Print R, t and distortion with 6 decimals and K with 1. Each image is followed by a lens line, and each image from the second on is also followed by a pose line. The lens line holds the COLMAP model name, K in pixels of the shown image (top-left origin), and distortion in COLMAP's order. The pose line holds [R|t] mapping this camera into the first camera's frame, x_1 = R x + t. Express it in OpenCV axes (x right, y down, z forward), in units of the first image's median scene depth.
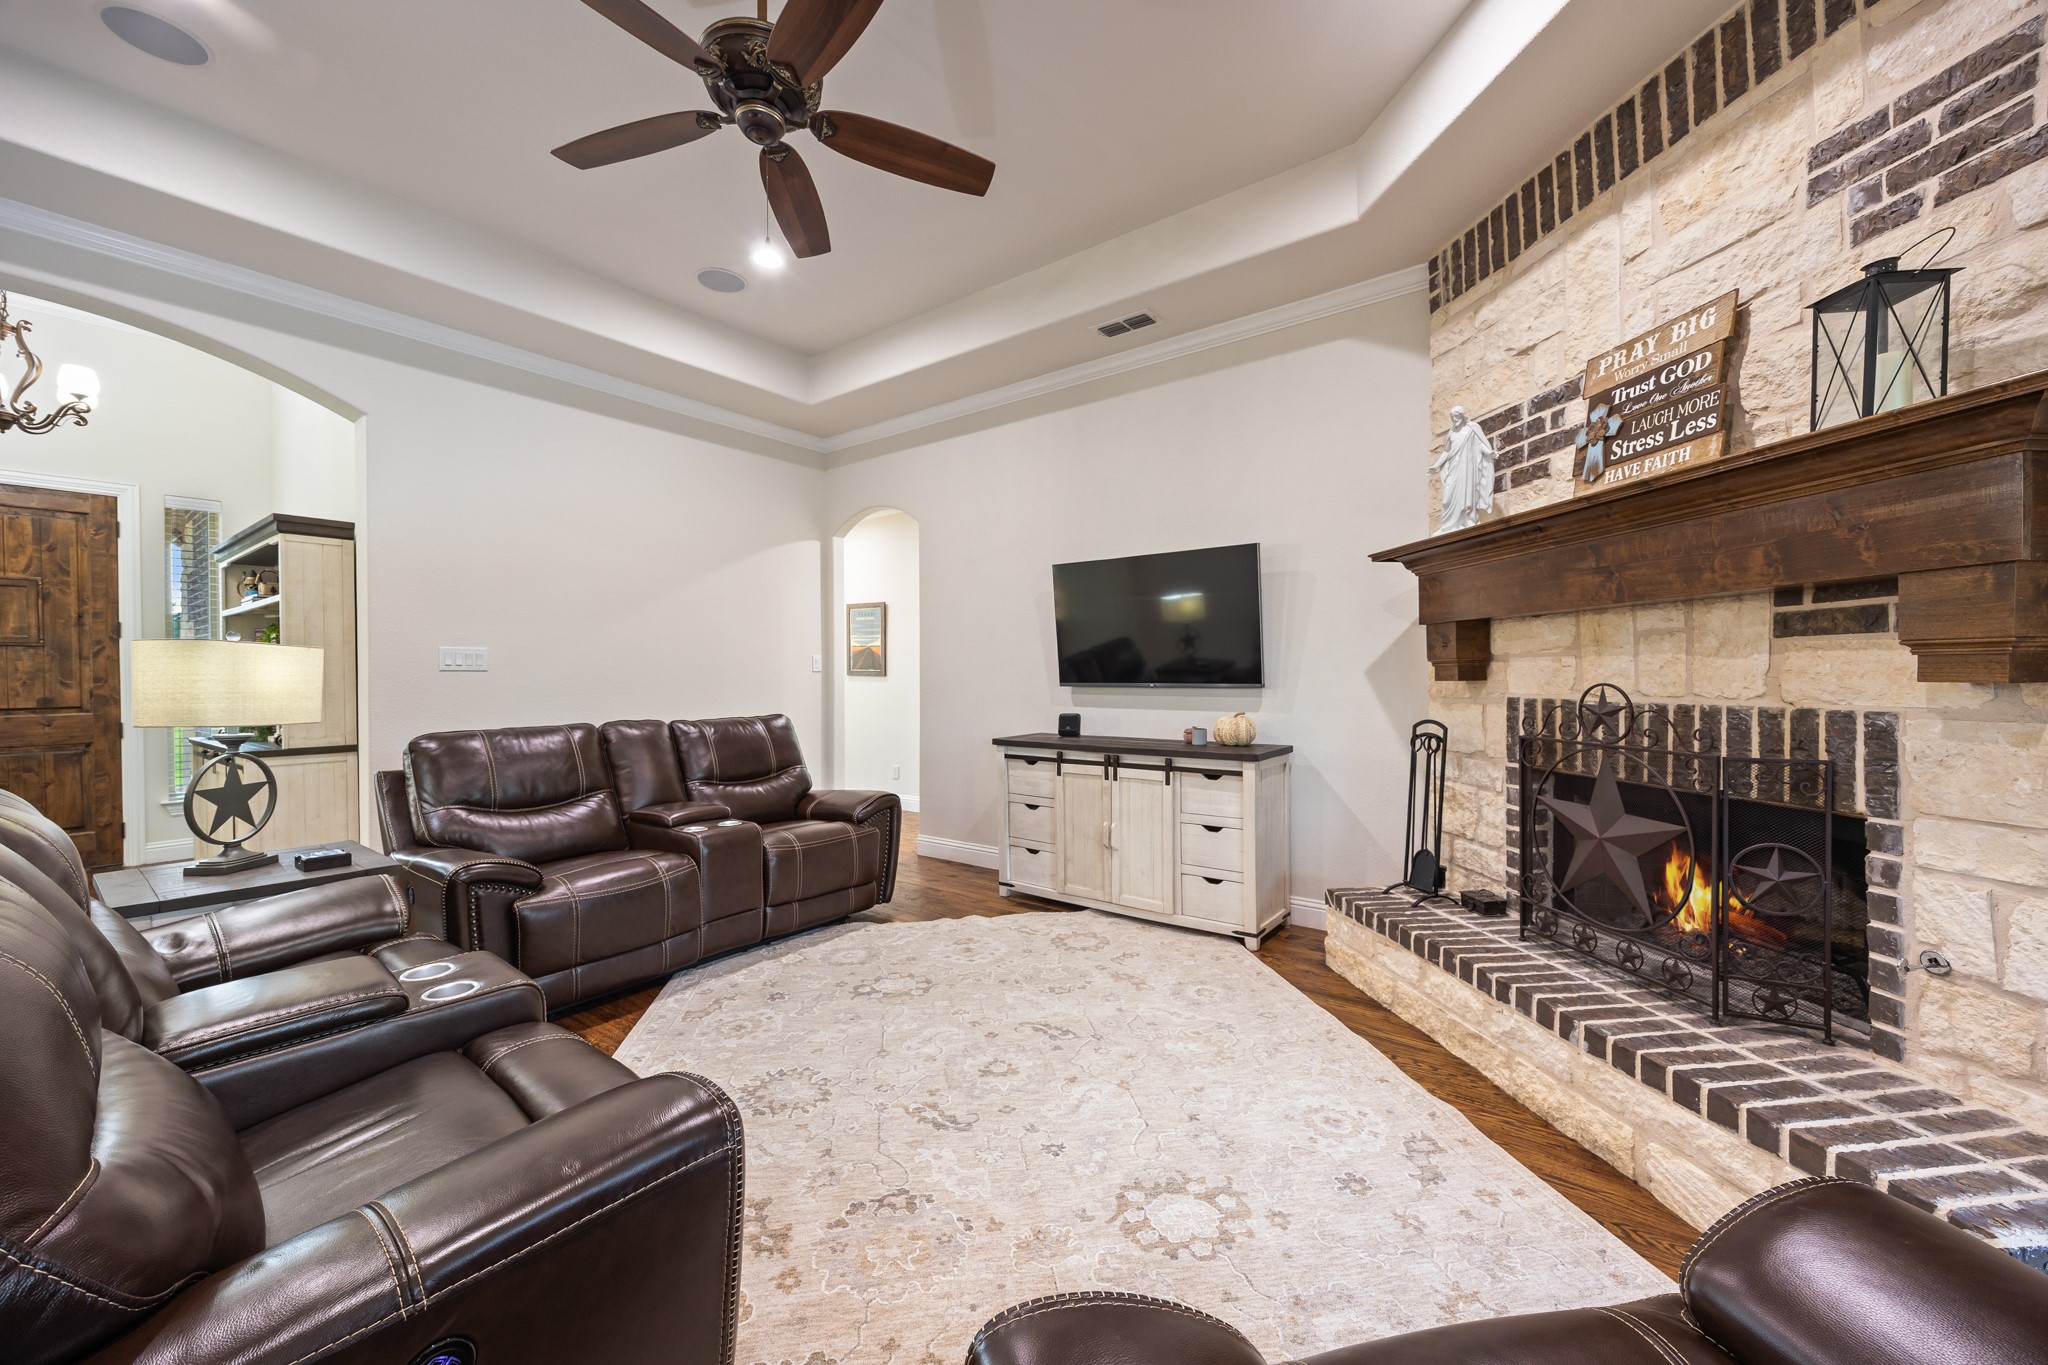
lens RADIAL K [[791.8, 0, 1024.0], [0, 791.8, 682.5], [0, 0, 1]] dist [-0.000628, -0.000142]
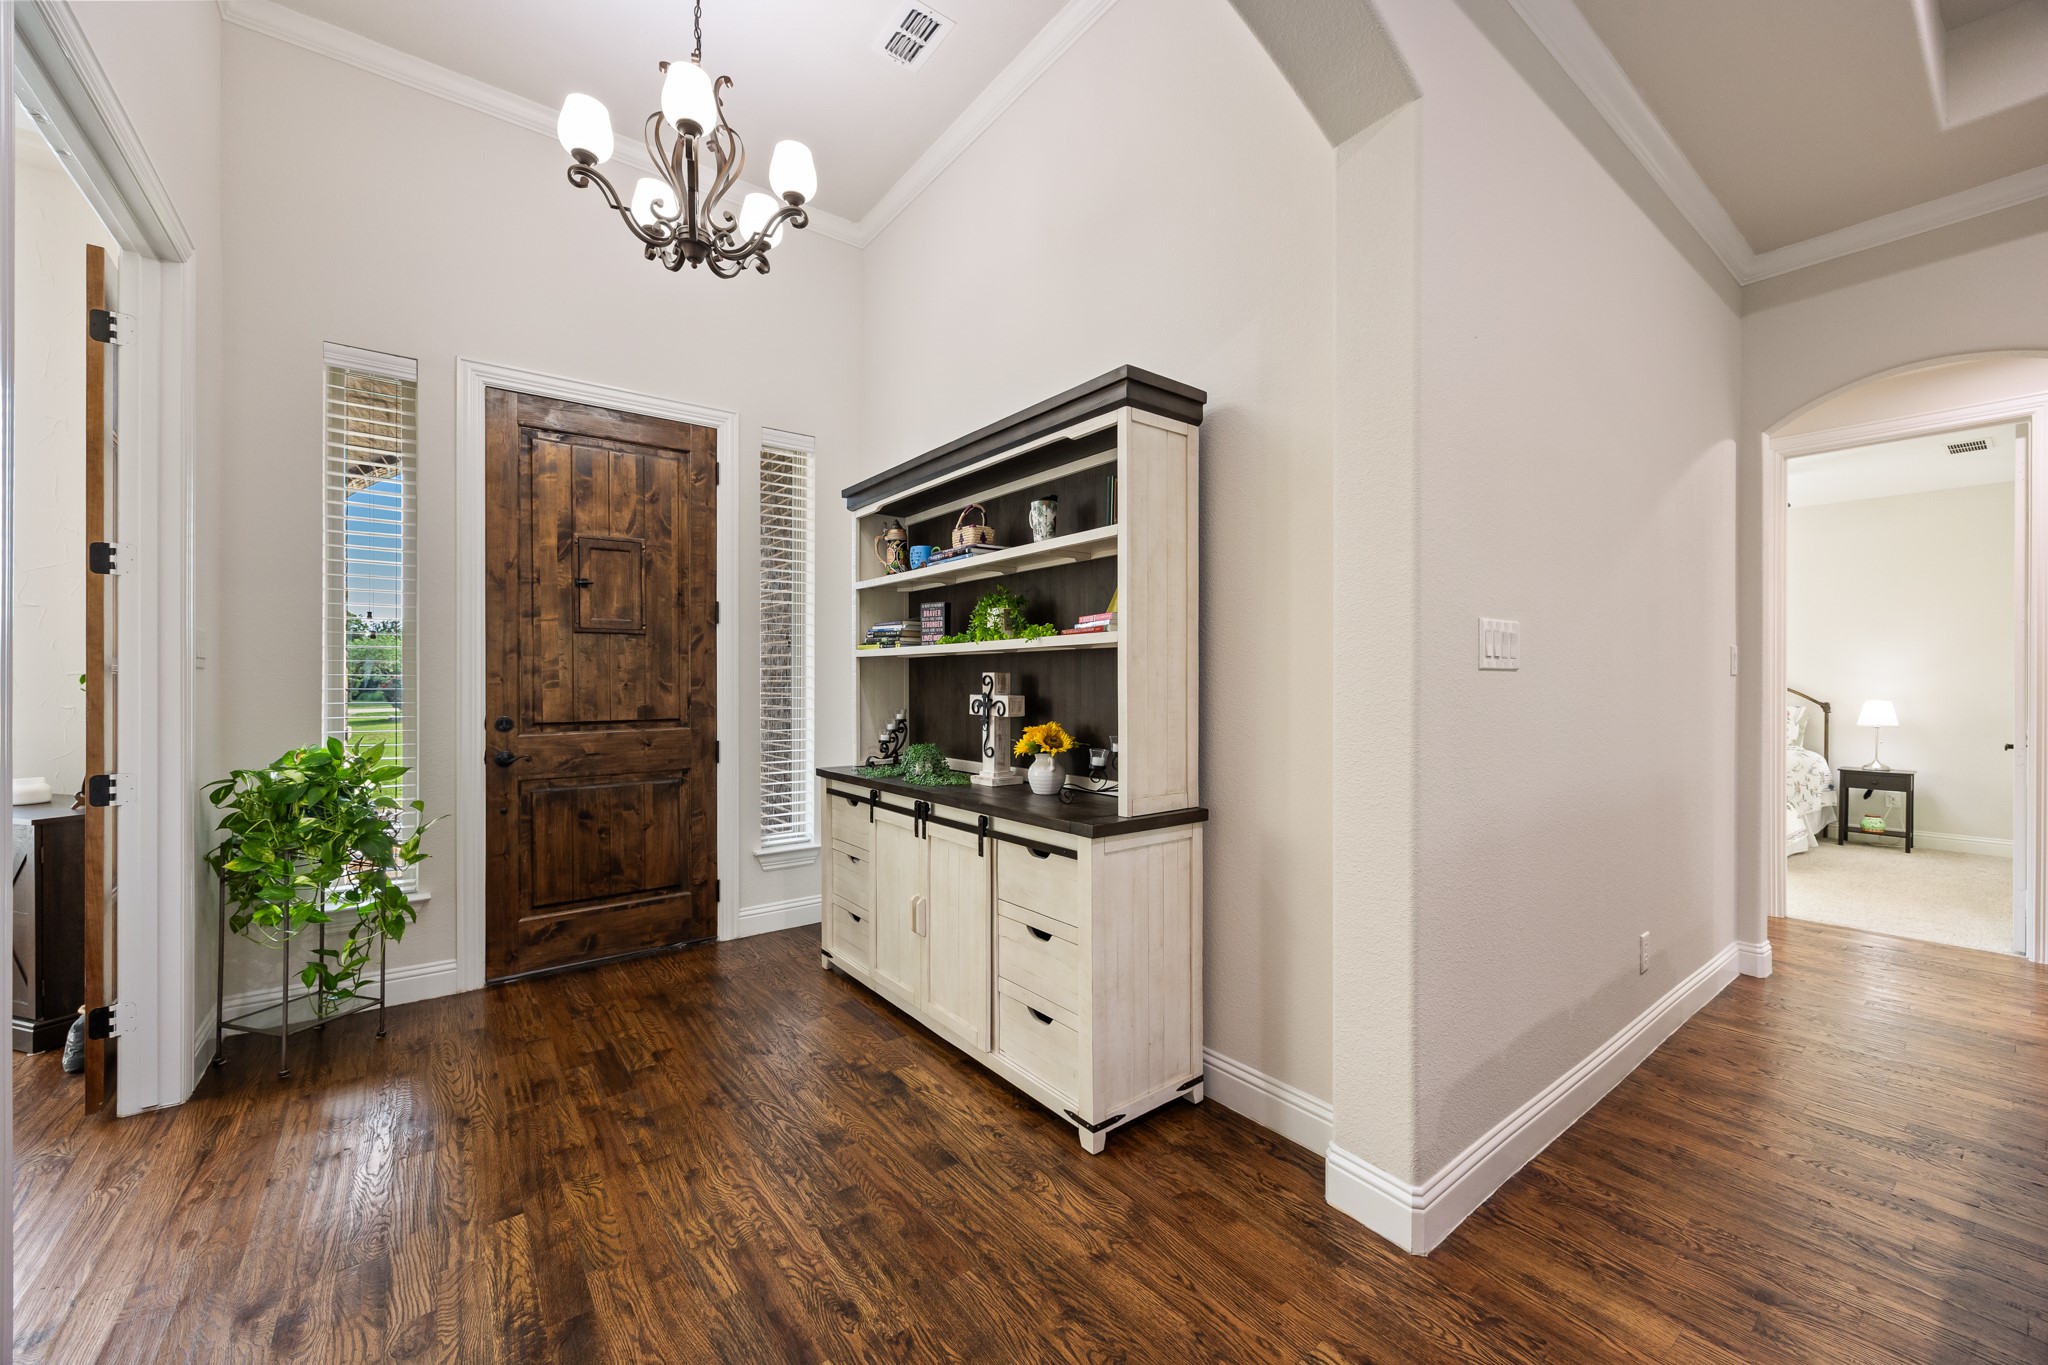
lens RADIAL K [[791.8, 0, 1024.0], [0, 791.8, 682.5], [0, 0, 1]] dist [-0.000628, -0.000142]
pose [[0.966229, 0.005367, -0.257628, -0.733255], [-0.007269, 0.999953, -0.006434, -0.000057], [0.257581, 0.008089, 0.966223, 0.399663]]
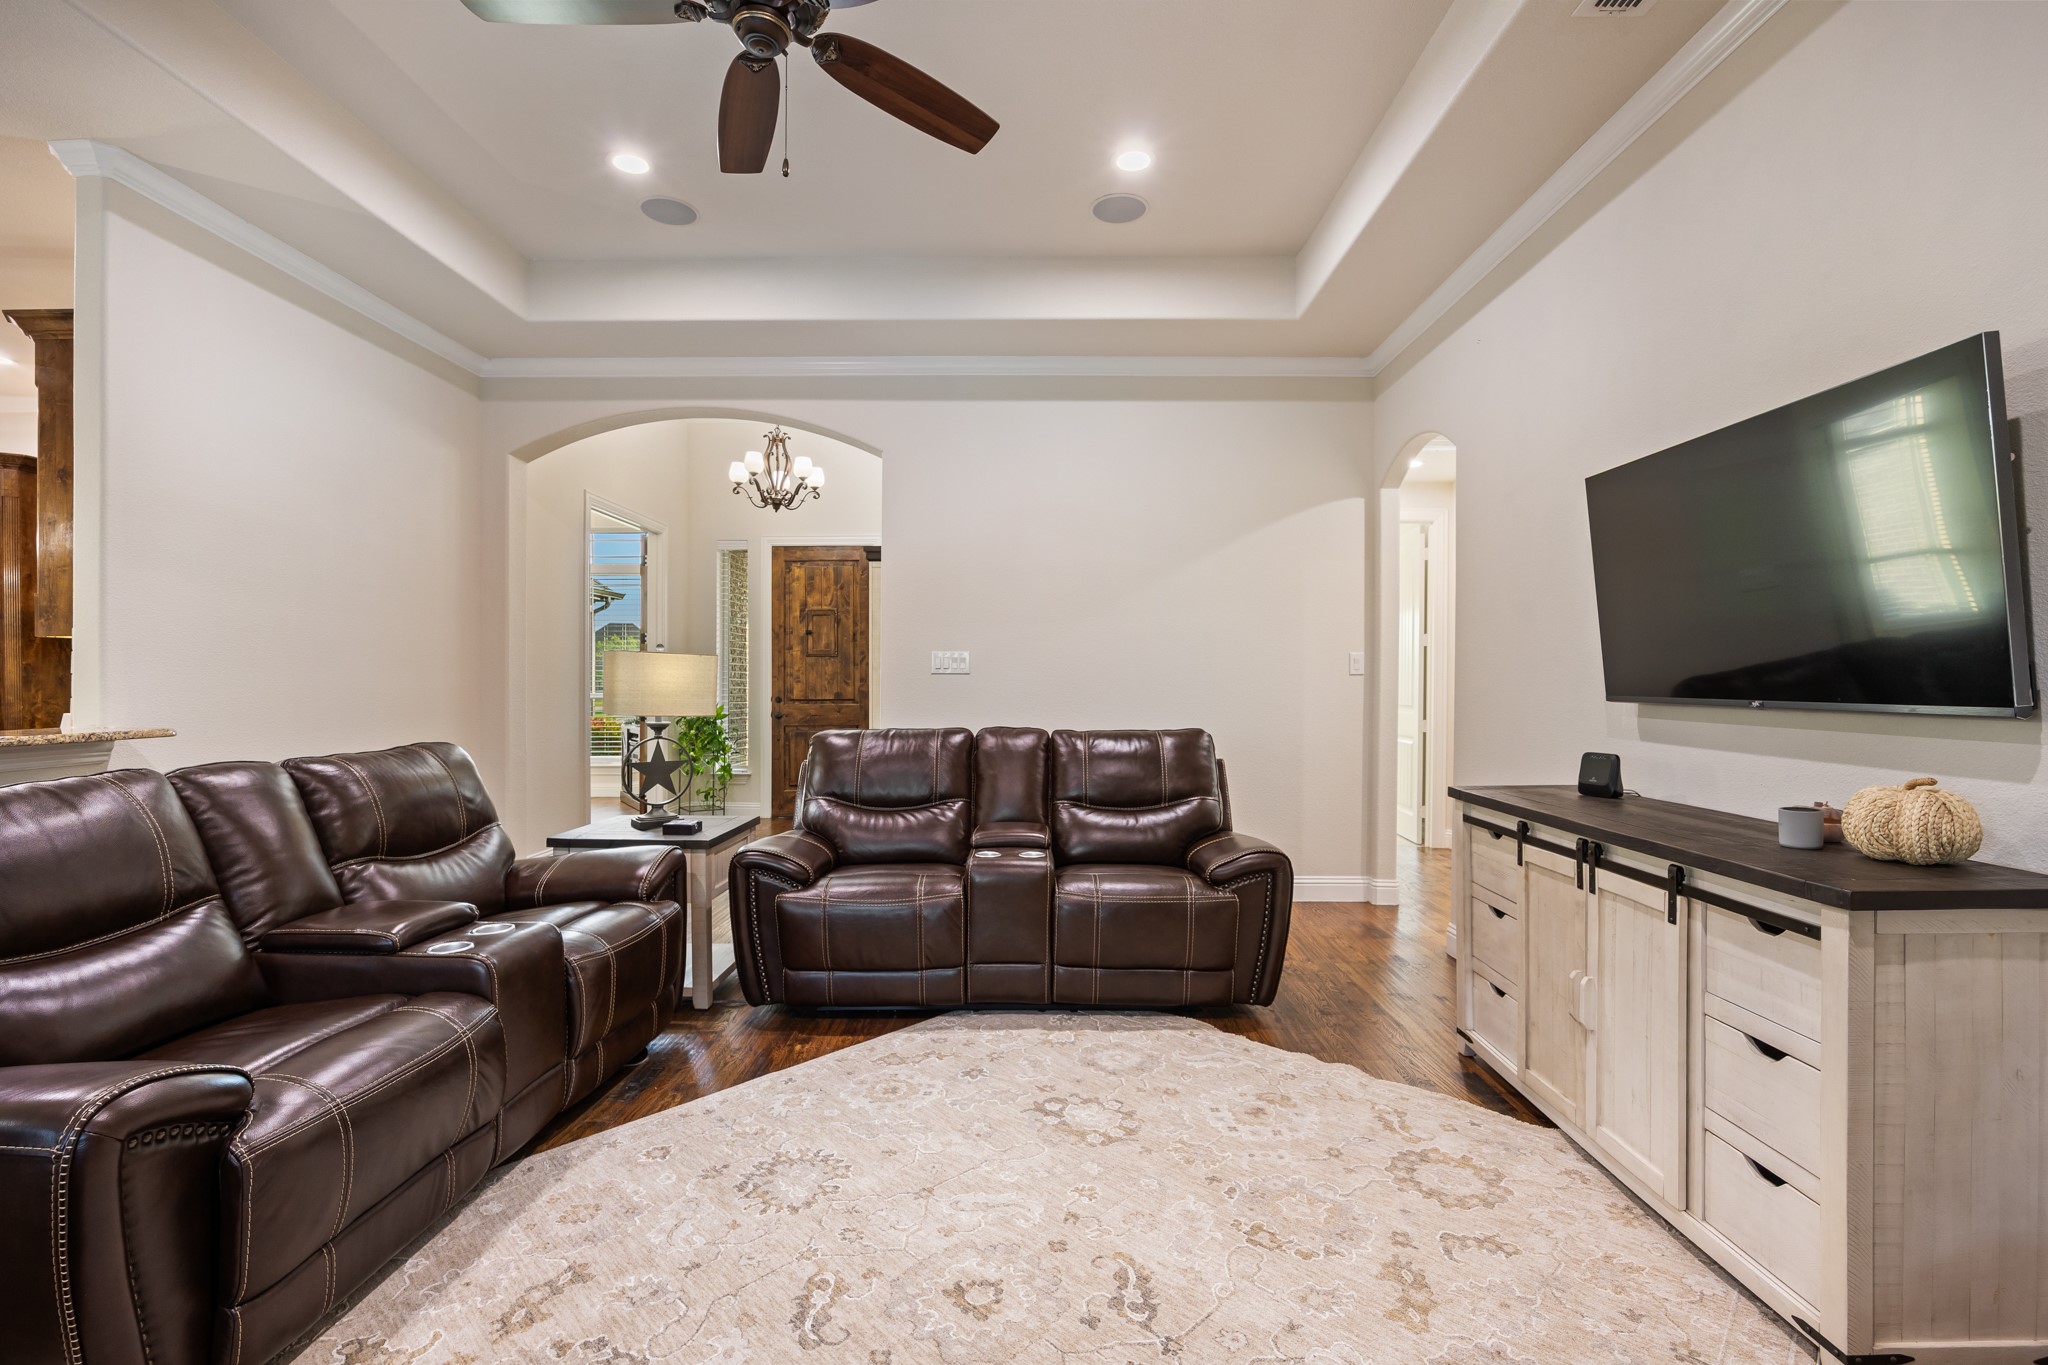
lens RADIAL K [[912.2, 0, 1027.9], [0, 912.2, 687.1], [0, 0, 1]] dist [-0.012833, 0.000054]
pose [[0.596584, 0.011738, -0.802465, 0.289441], [-0.011159, 0.999918, 0.006330, -0.004541], [0.802473, 0.005178, 0.596665, 0.299673]]
